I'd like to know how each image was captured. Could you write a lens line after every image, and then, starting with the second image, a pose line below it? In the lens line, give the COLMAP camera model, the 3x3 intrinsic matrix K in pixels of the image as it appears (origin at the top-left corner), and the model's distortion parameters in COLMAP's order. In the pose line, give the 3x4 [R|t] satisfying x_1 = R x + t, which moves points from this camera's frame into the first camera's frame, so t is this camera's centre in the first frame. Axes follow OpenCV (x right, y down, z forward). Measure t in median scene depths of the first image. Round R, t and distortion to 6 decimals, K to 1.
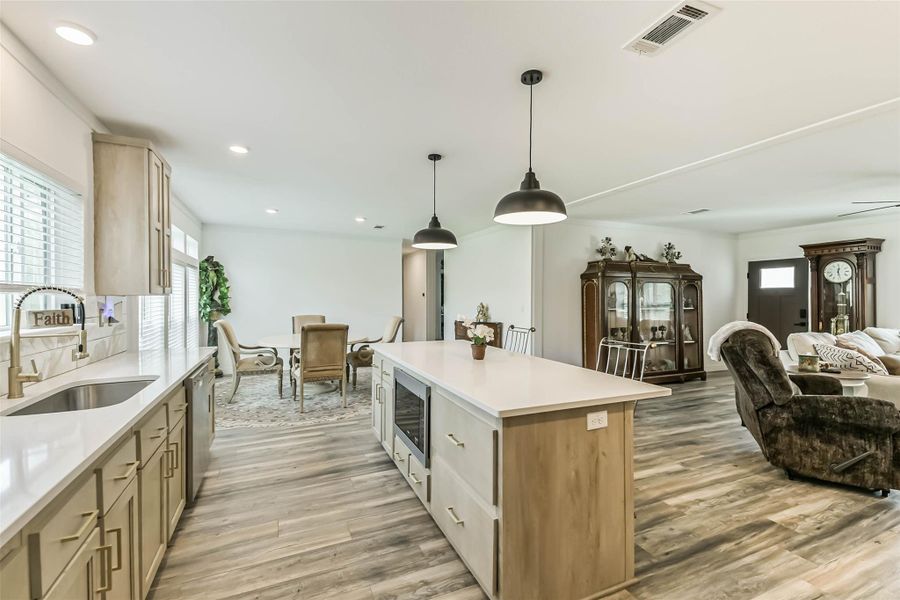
lens RADIAL K [[388.1, 0, 452.5], [0, 388.1, 300.9], [0, 0, 1]] dist [0.043423, -0.001601]
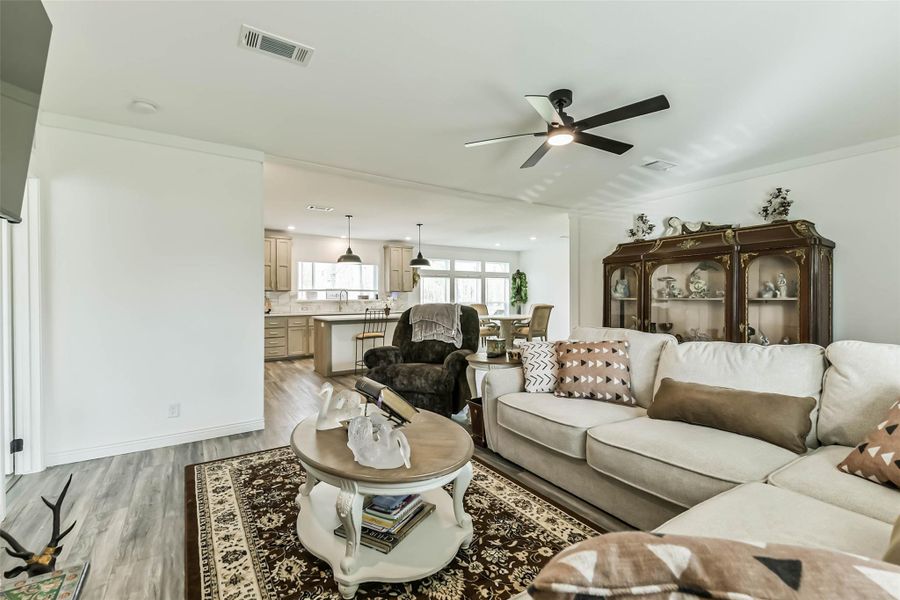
lens RADIAL K [[388.1, 0, 445.9], [0, 388.1, 298.5], [0, 0, 1]] dist [0.043423, -0.001601]
pose [[0.156013, -0.002647, -0.987751, 1.157438], [-0.003237, 0.999990, -0.003191, 0.023674], [0.987750, 0.003696, 0.156003, 0.442453]]
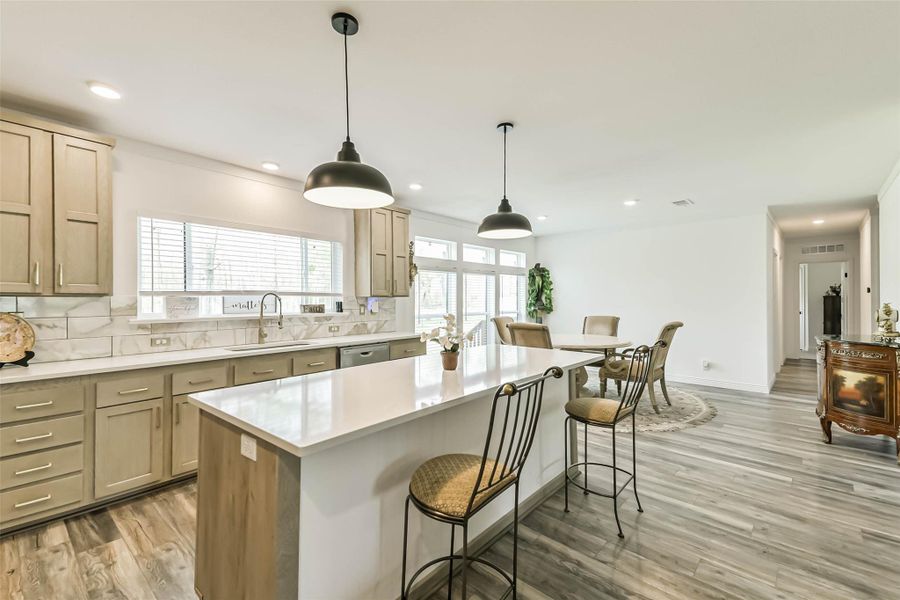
lens RADIAL K [[388.1, 0, 450.8], [0, 388.1, 299.7], [0, 0, 1]] dist [0.043423, -0.001601]
pose [[0.419735, -0.006470, -0.907624, 0.368990], [-0.000948, 0.999971, -0.007566, 0.004615], [0.907646, 0.004036, 0.419716, 0.295585]]
